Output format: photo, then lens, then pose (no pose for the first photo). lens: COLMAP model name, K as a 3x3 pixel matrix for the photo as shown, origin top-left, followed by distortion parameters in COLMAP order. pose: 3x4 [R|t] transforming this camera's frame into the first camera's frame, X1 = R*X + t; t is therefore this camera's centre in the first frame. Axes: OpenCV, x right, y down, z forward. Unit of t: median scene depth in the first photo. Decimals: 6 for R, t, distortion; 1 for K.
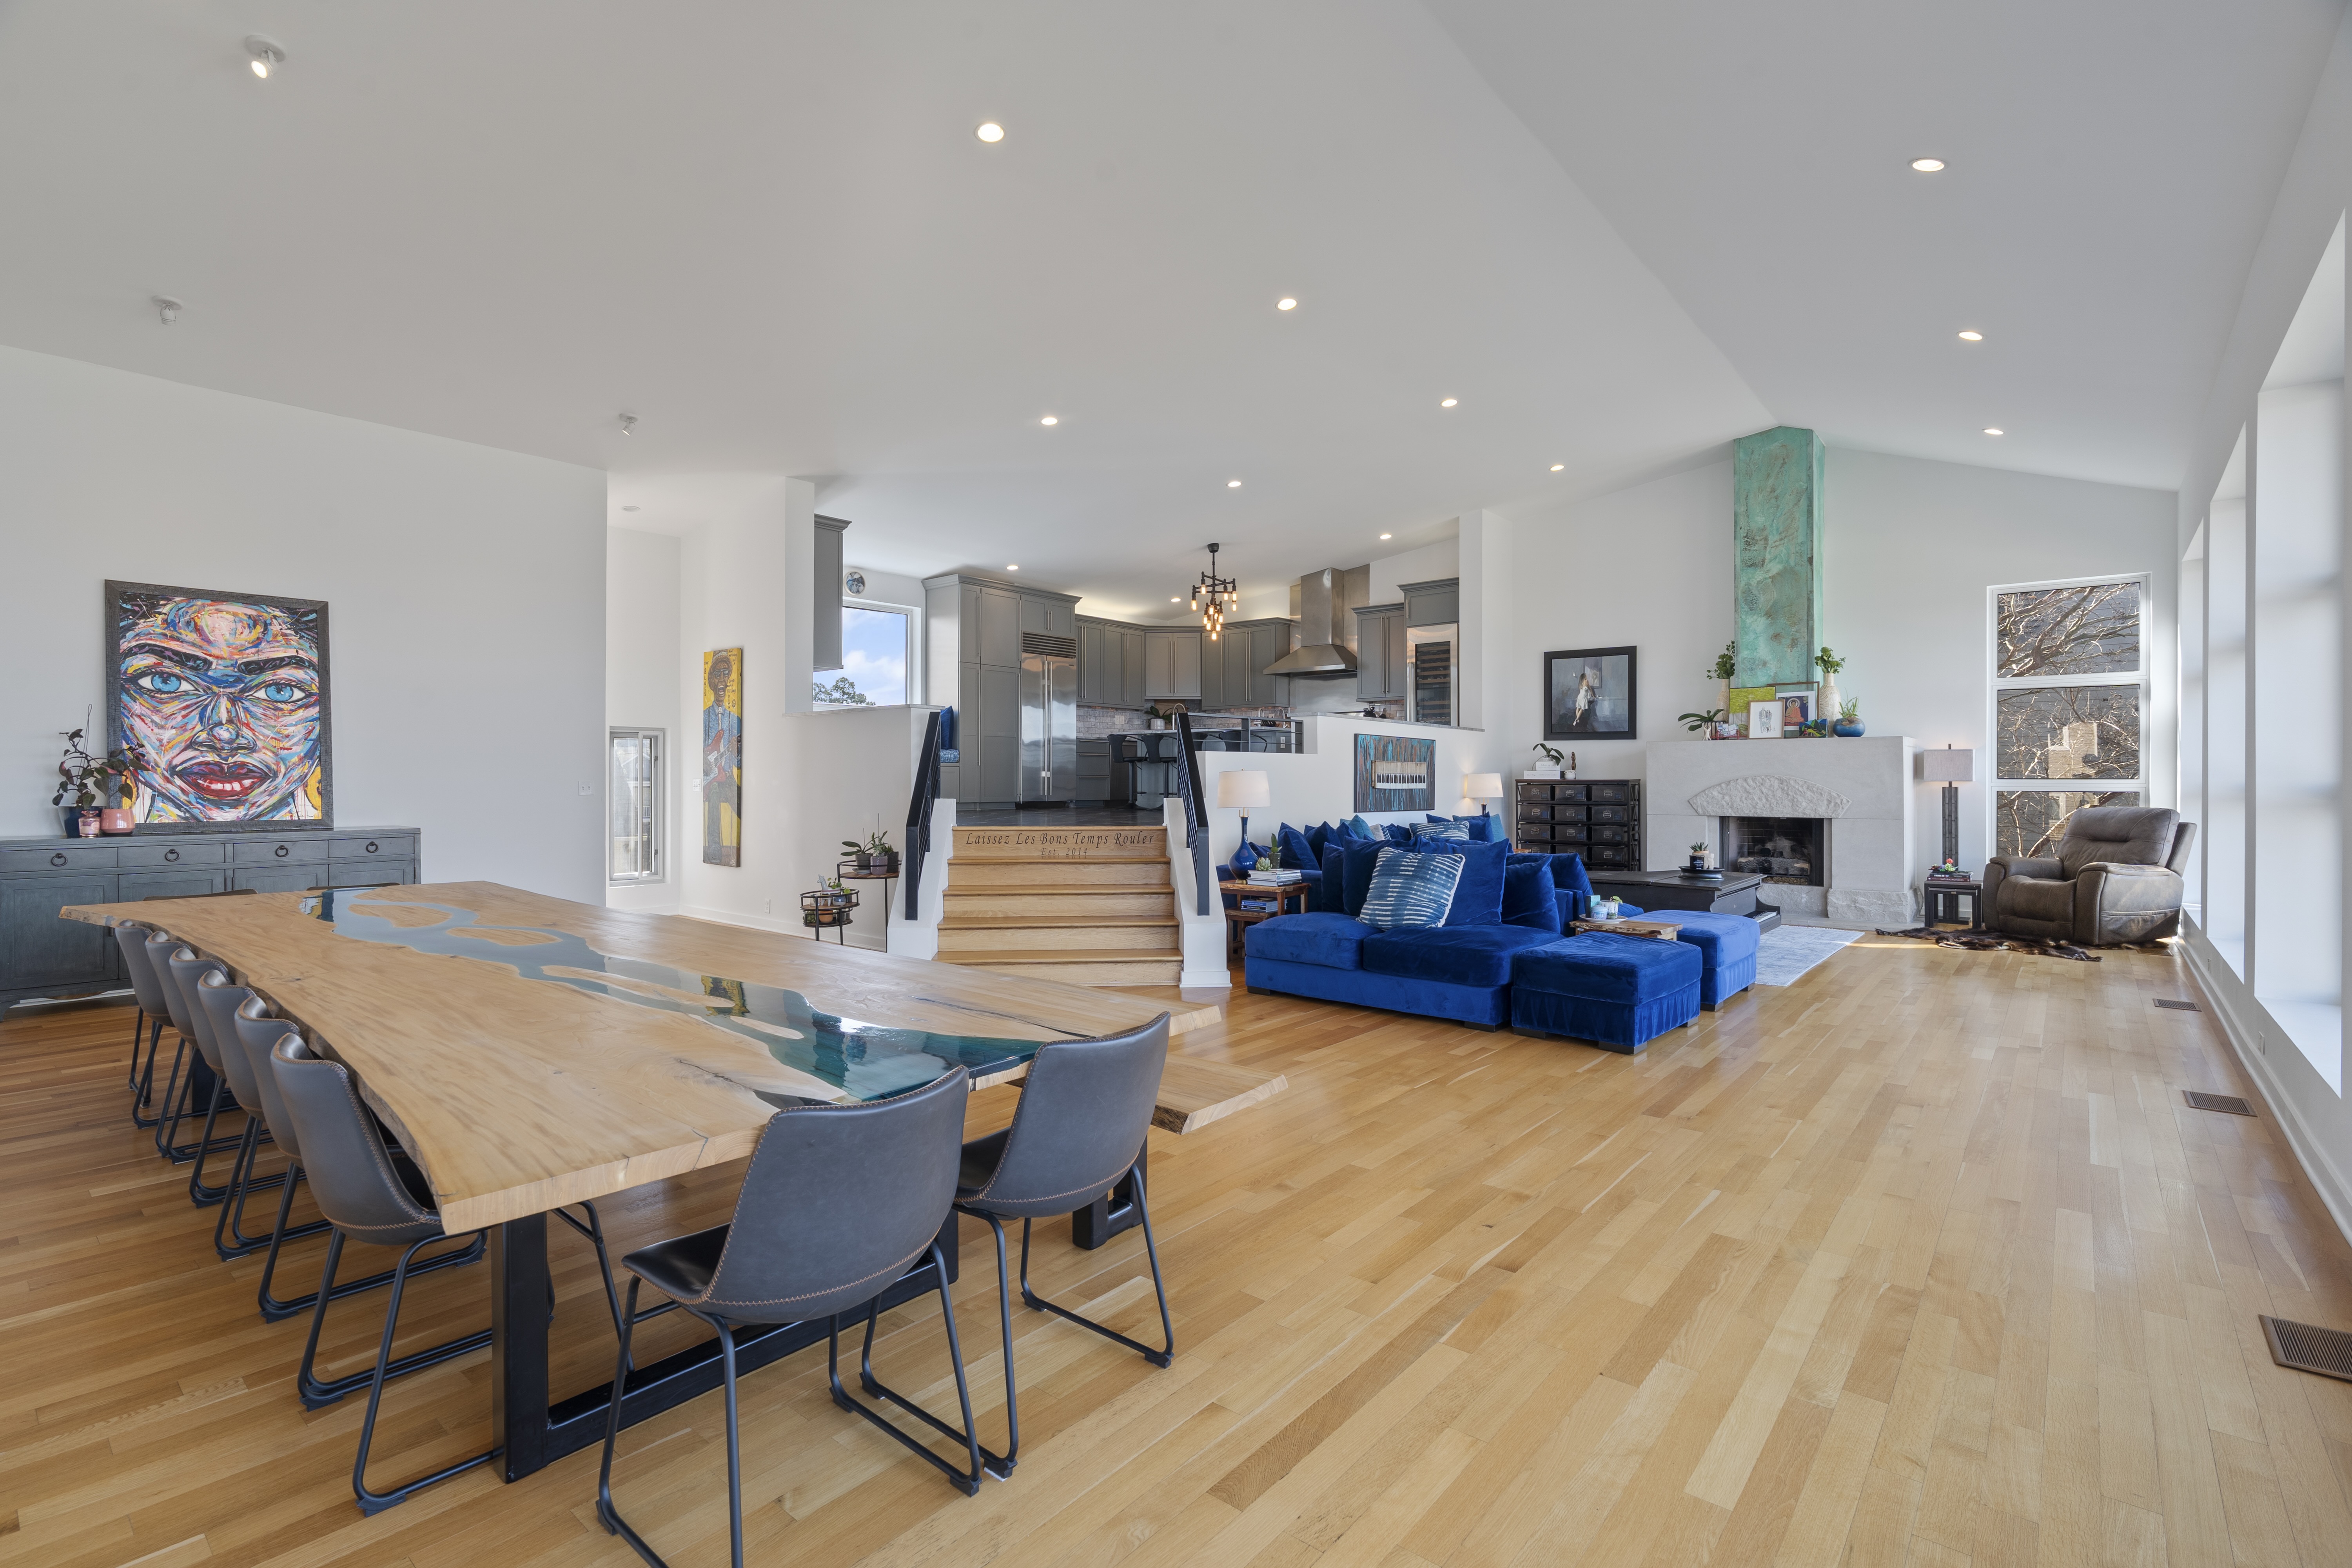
lens RADIAL K [[1070.8, 0, 1163.0], [0, 1070.8, 784.4], [0, 0, 1]] dist [-0.003860, 0.003229]
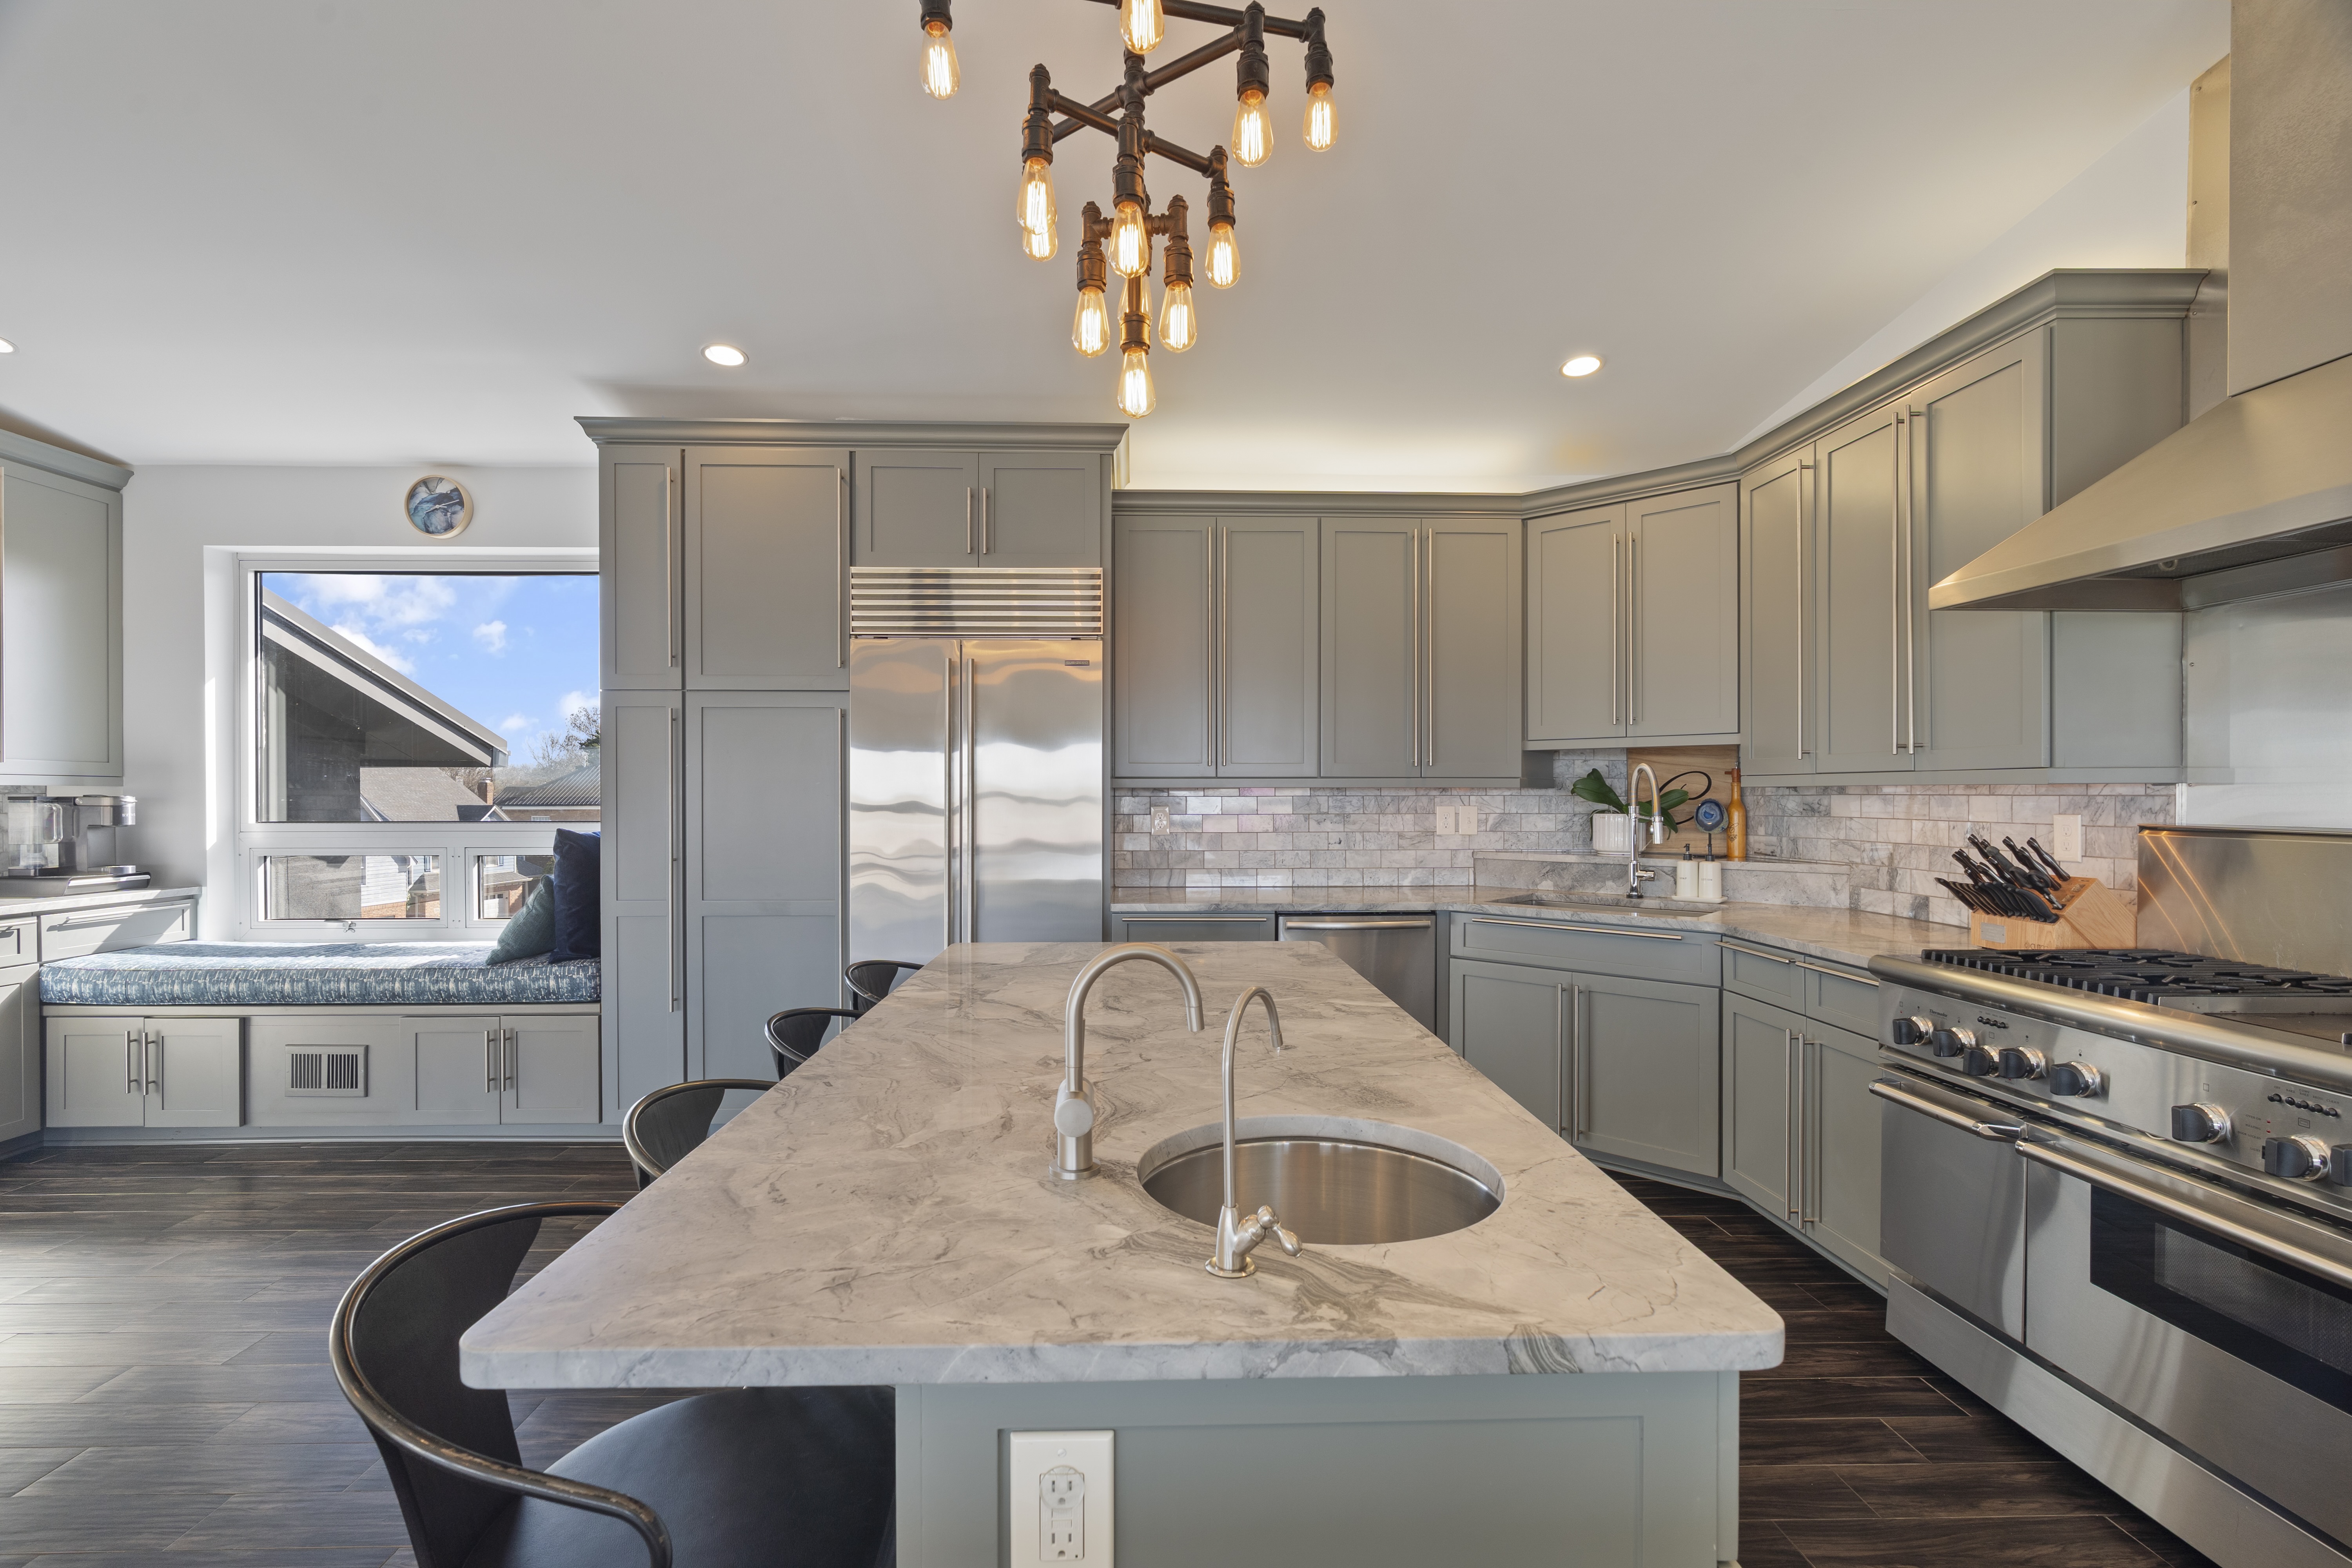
lens RADIAL K [[1070.8, 0, 1156.1], [0, 1070.8, 797.3], [0, 0, 1]] dist [-0.003860, 0.003229]
pose [[0.662232, 0.000560, -0.749299, 0.193282], [-0.003443, 0.999991, -0.002296, -0.098438], [0.749291, 0.004100, 0.662228, 1.092481]]
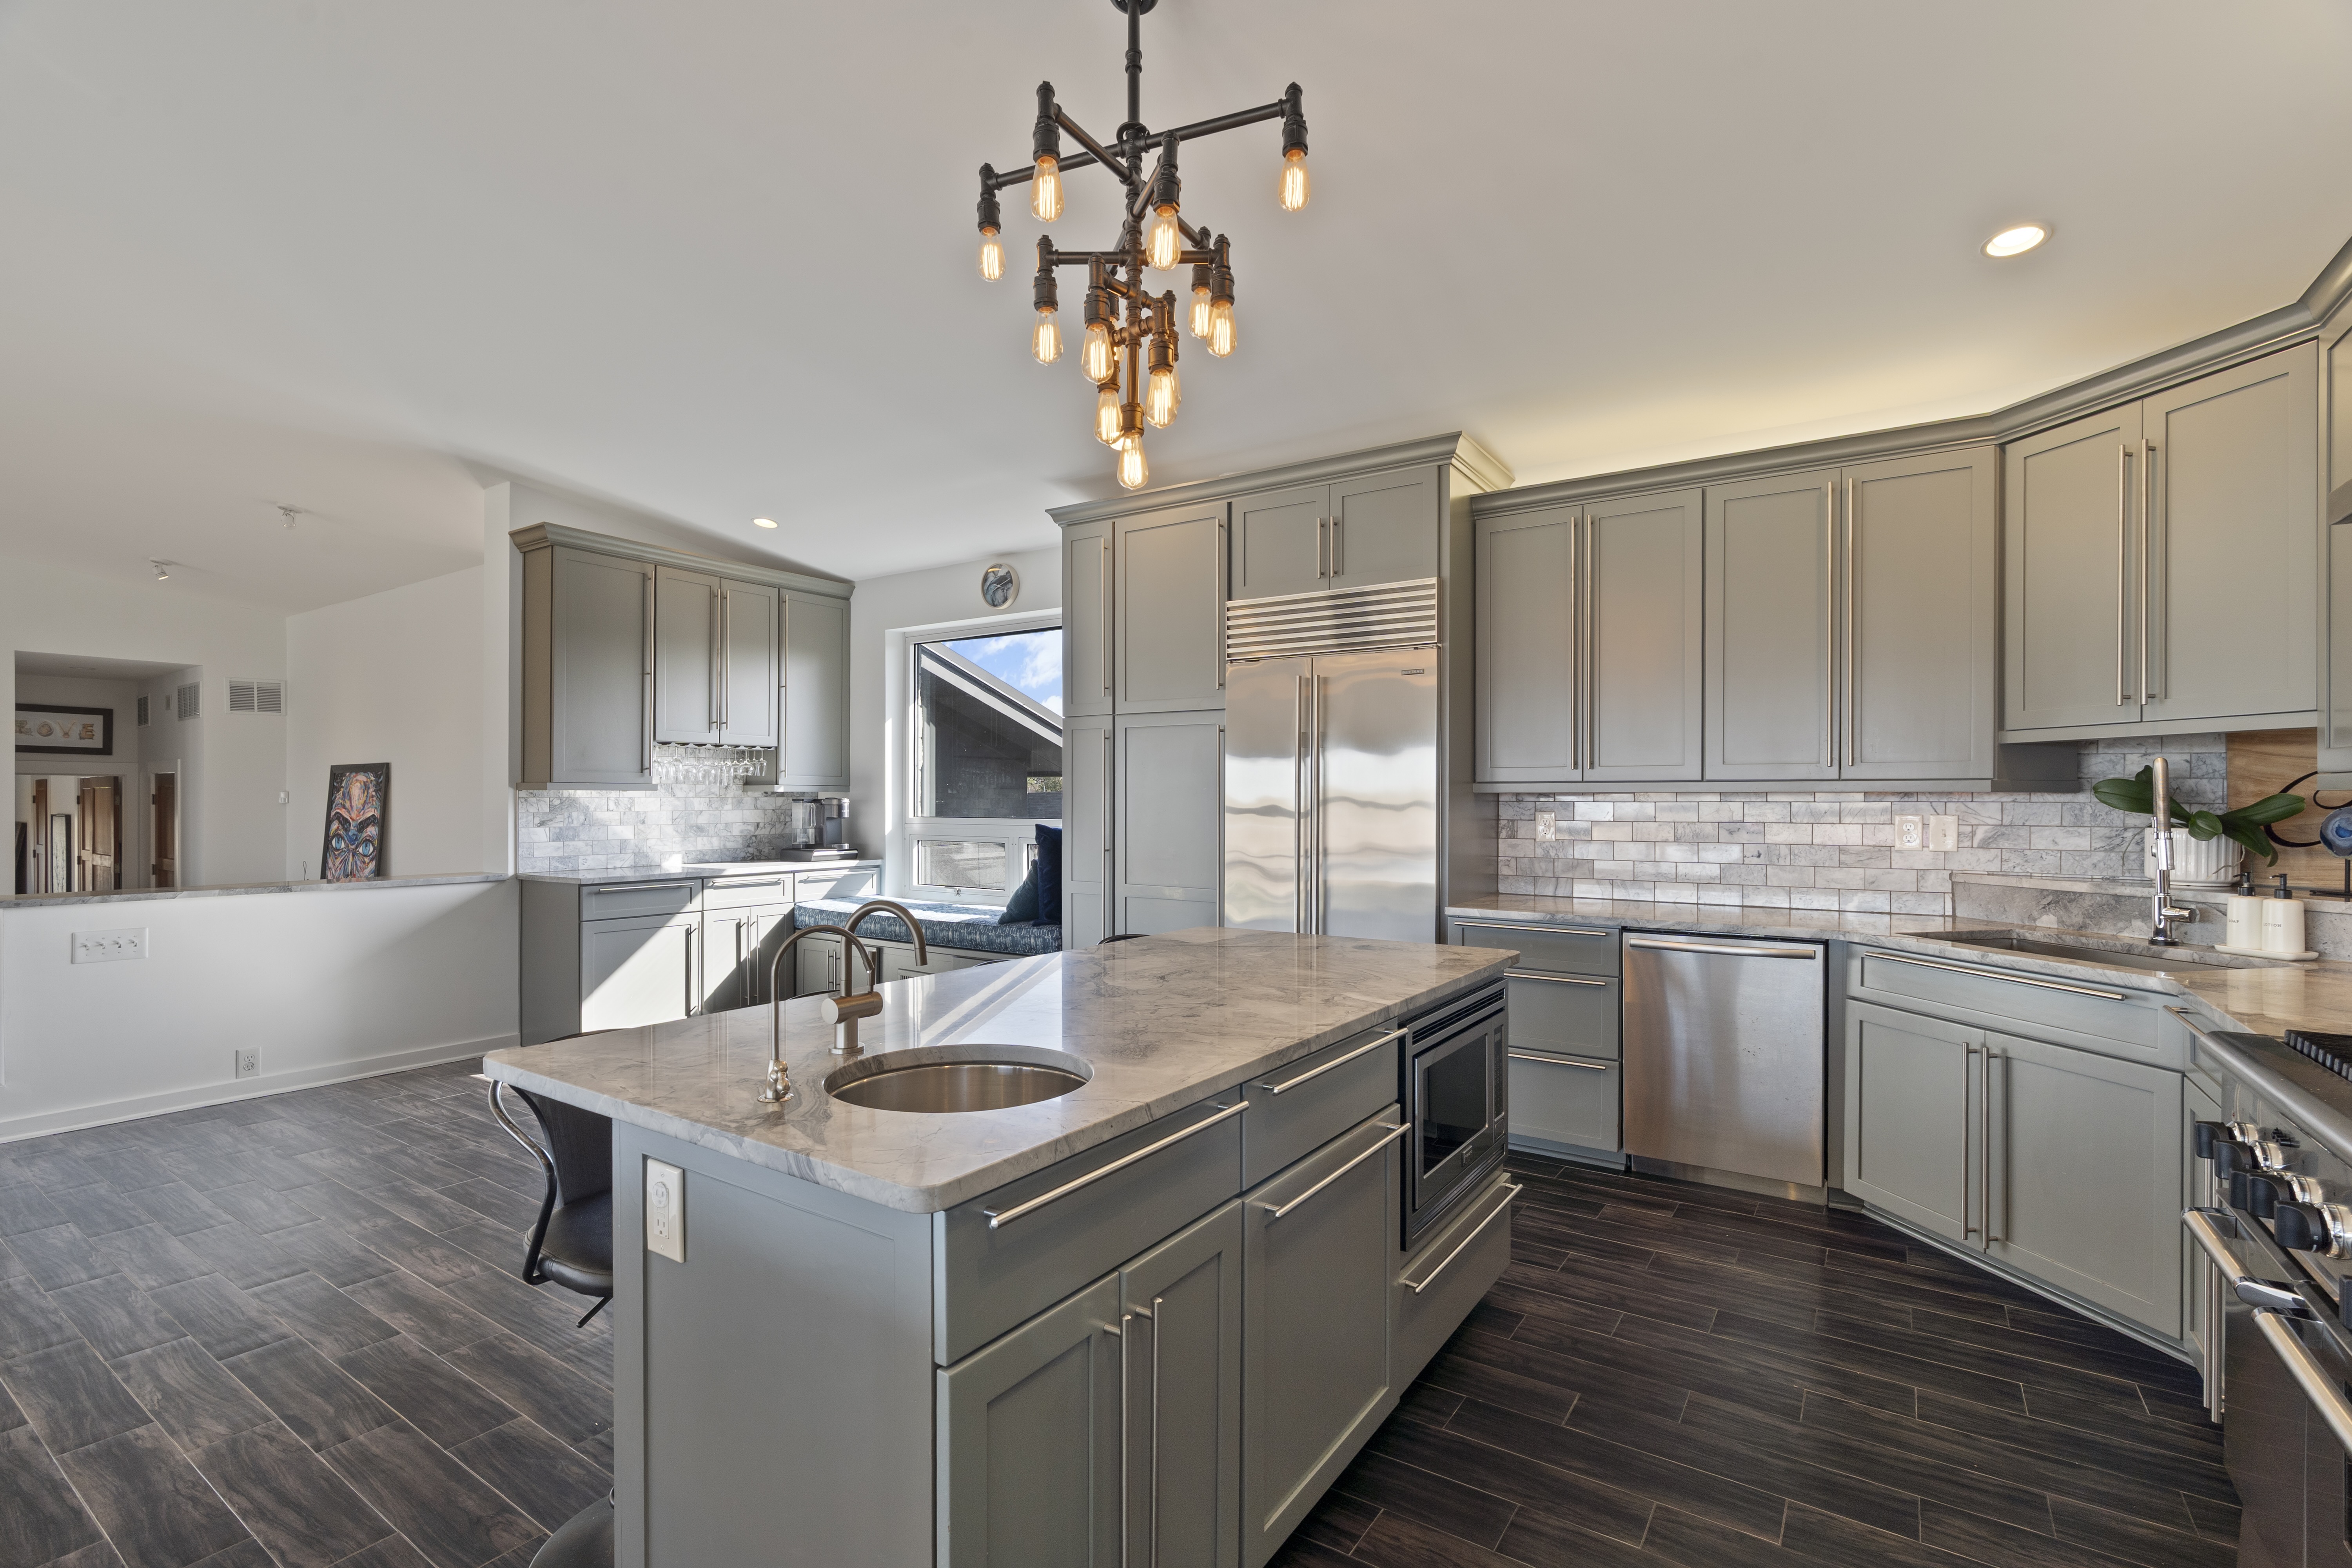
lens RADIAL K [[1070.8, 0, 1144.7], [0, 1070.8, 799.9], [0, 0, 1]] dist [-0.003860, 0.003229]
pose [[0.092845, 0.000311, -0.995680, 0.273097], [-0.008534, 0.999963, -0.000483, -0.098890], [0.995644, 0.008542, 0.092845, 1.189449]]
